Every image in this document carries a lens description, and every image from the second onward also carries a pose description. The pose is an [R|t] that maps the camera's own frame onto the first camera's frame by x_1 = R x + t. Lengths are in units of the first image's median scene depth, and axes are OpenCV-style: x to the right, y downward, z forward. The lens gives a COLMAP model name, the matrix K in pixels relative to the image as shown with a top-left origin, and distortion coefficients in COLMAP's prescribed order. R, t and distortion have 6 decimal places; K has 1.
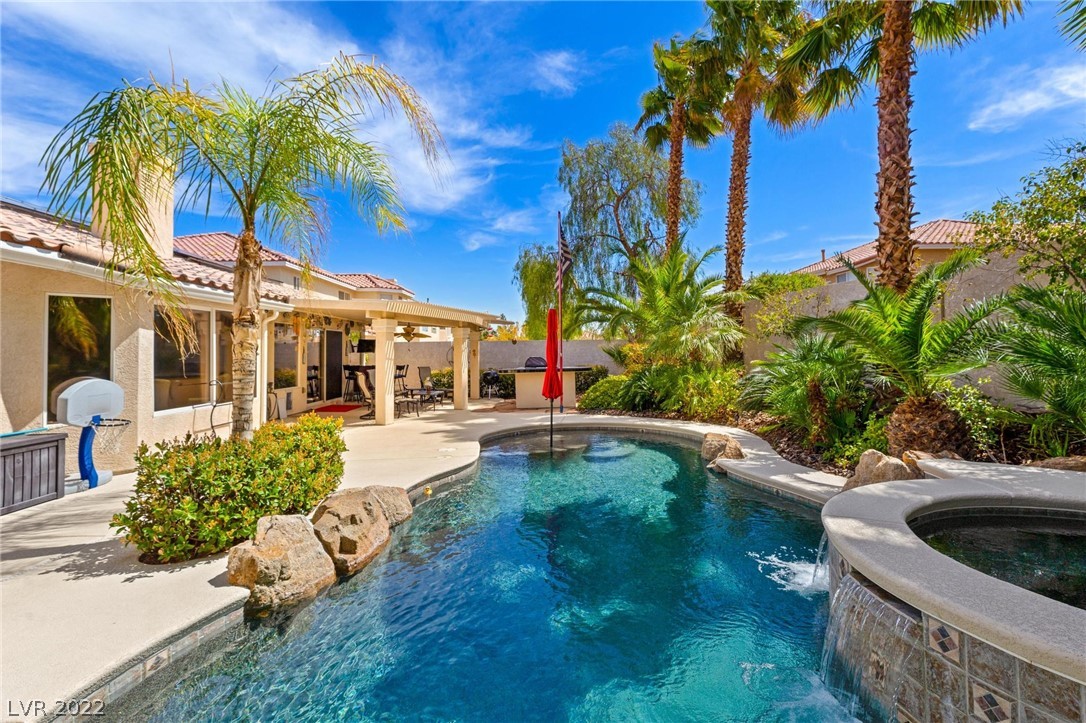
lens RADIAL K [[499.6, 0, 543.6], [0, 499.6, 337.8], [0, 0, 1]] dist [0.008327, -0.000120]
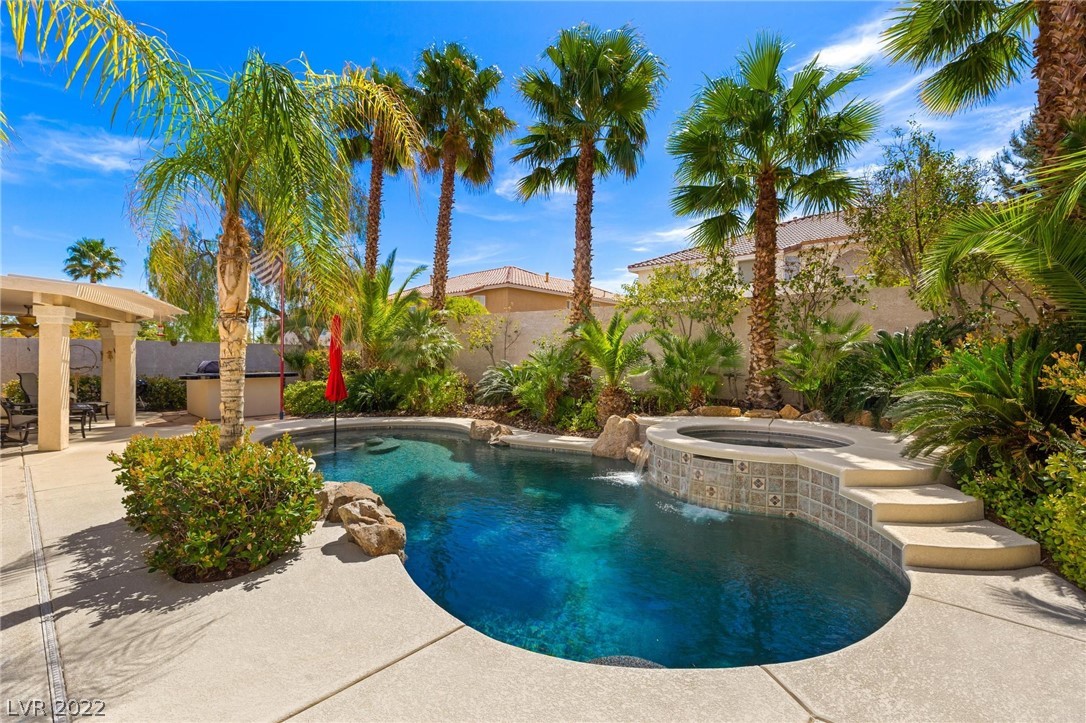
lens RADIAL K [[482.1, 0, 543.0], [0, 482.1, 361.5], [0, 0, 1]] dist [0.010810, 0.000091]
pose [[0.699079, 0.013973, 0.714908, -0.510192], [-0.036536, 0.999201, 0.016197, 0.008612], [-0.714110, -0.037443, 0.699031, -0.008365]]
